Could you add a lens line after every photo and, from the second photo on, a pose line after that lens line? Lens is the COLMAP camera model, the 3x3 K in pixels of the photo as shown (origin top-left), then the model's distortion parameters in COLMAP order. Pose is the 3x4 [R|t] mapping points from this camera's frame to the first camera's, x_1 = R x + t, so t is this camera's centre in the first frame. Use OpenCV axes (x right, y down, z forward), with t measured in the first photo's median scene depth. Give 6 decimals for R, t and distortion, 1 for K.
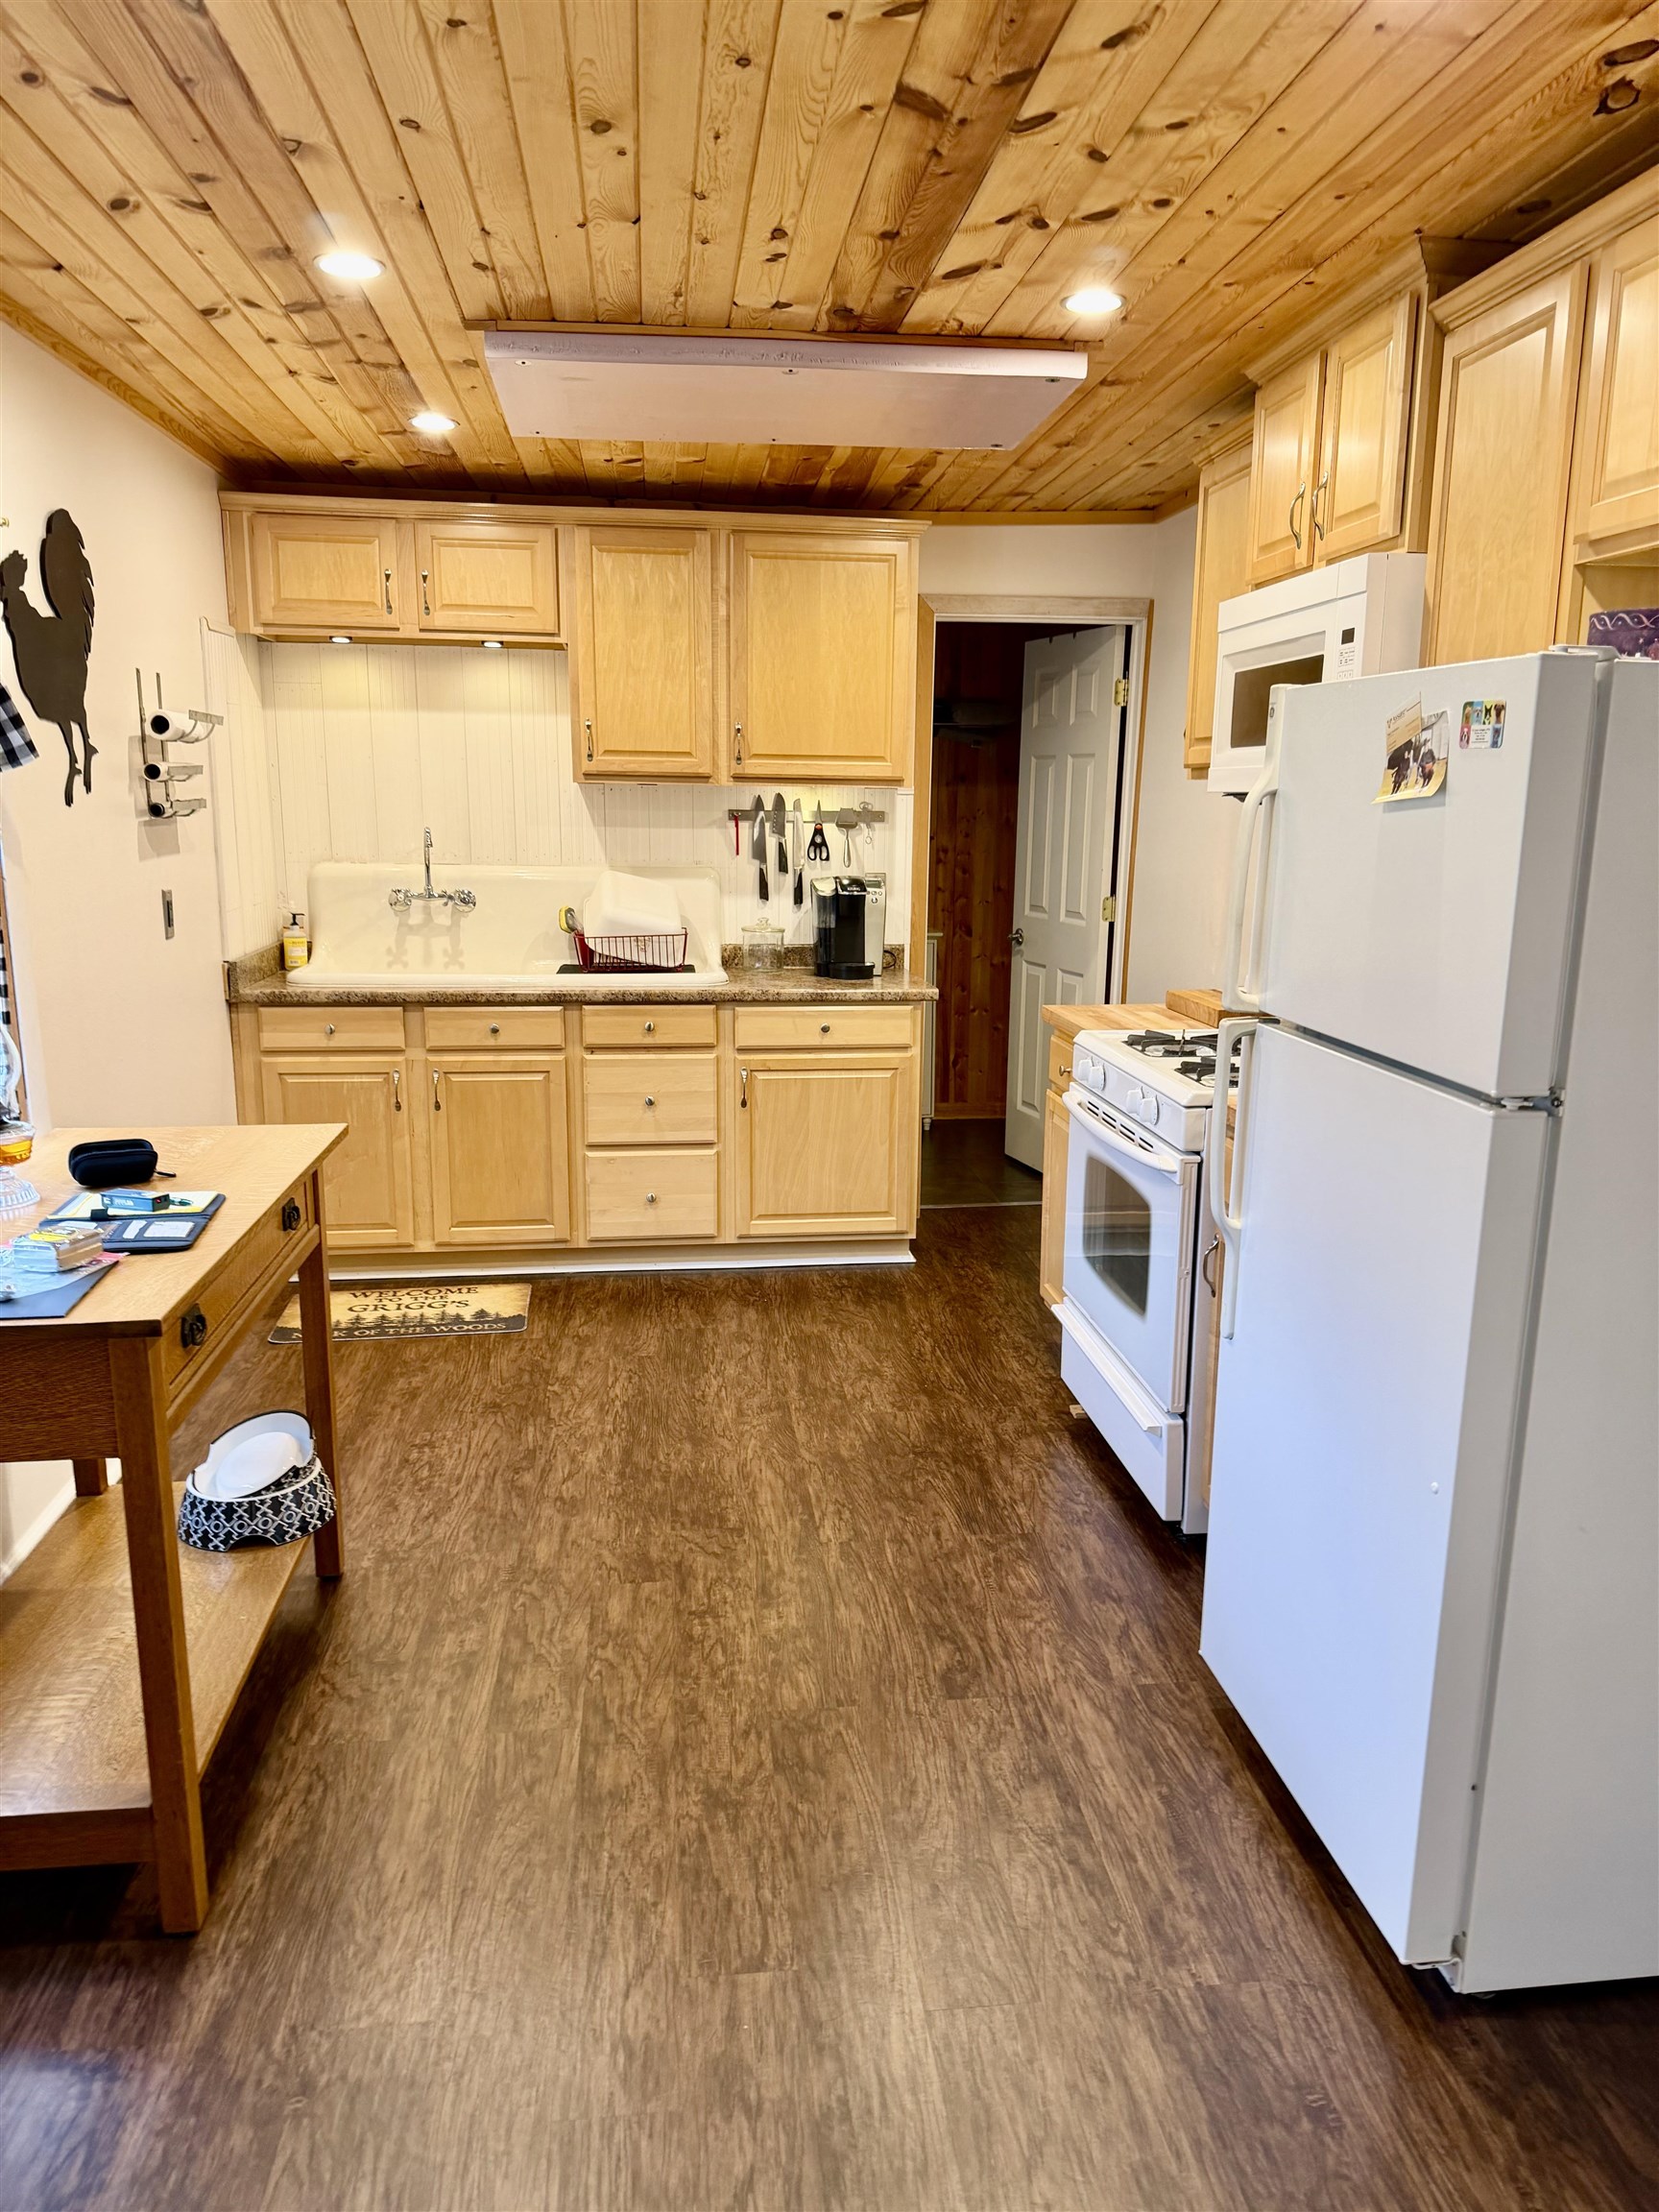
lens RADIAL K [[1553.0, 0, 845.4], [0, 1553.0, 1082.2], [0, 0, 1]] dist [0.047690, -0.058333]
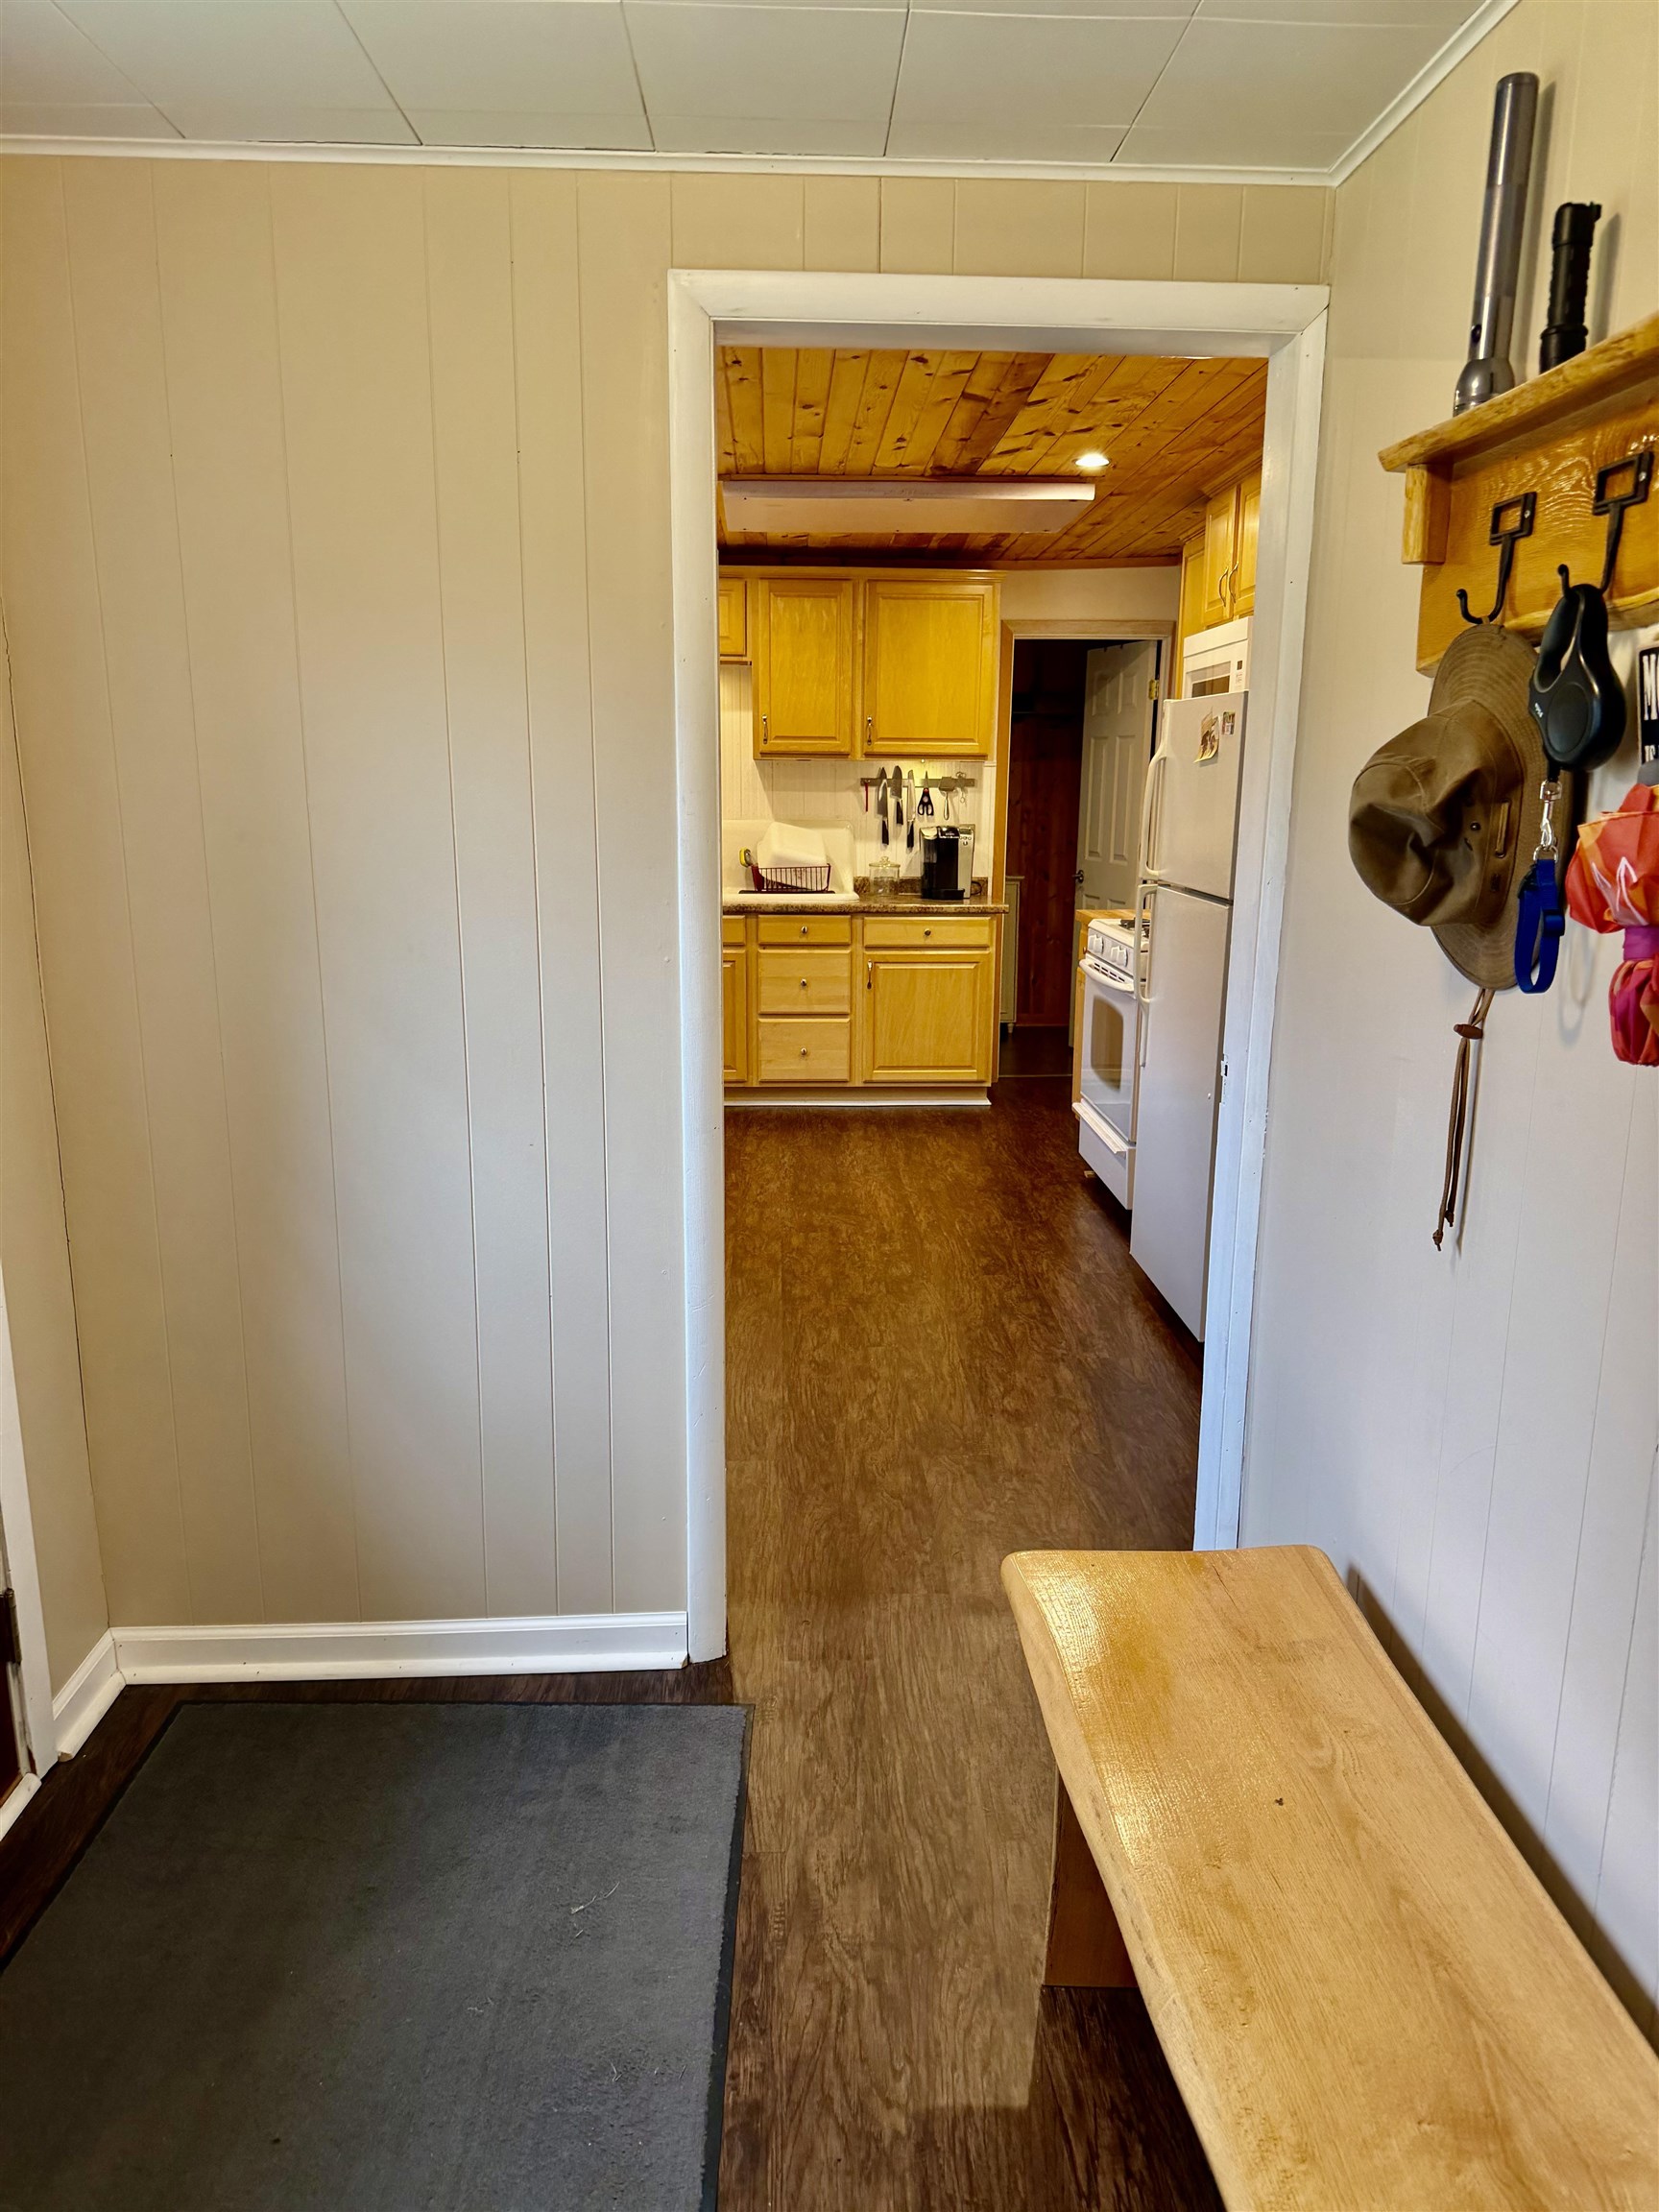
lens RADIAL K [[1553.0, 0, 829.3], [0, 1553.0, 1096.4], [0, 0, 1]] dist [0.047690, -0.058333]
pose [[0.996294, 0.014012, -0.084866, 0.023464], [-0.012315, 0.999714, 0.020489, 0.102790], [0.085129, -0.019368, 0.996182, -0.497725]]
